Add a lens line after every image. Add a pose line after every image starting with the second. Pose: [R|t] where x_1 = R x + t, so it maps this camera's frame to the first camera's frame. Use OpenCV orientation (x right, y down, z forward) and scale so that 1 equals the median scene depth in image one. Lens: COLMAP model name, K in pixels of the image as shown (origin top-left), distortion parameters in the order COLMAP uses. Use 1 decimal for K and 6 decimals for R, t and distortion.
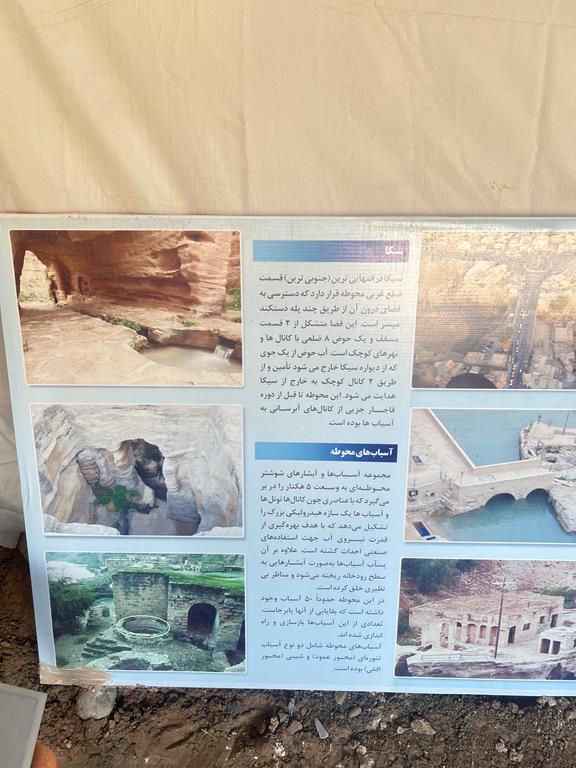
lens RADIAL K [[580.1, 0, 285.7], [0, 580.1, 390.3], [0, 0, 1]] dist [0.044048, -0.048483]
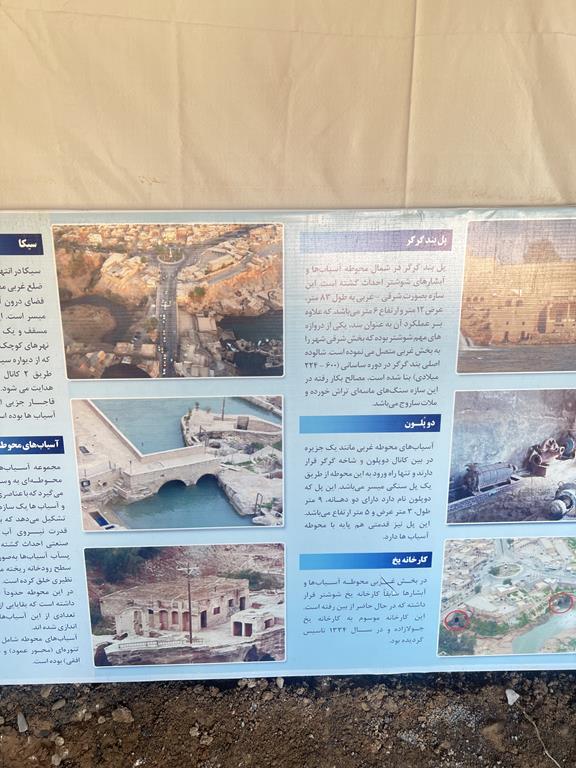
lens RADIAL K [[580.1, 0, 286.4], [0, 580.1, 382.5], [0, 0, 1]] dist [0.044048, -0.048483]
pose [[0.998741, -0.025500, 0.043193, 0.531344], [0.025922, 0.999621, -0.009238, 0.019935], [-0.042942, 0.010346, 0.999024, -0.028560]]
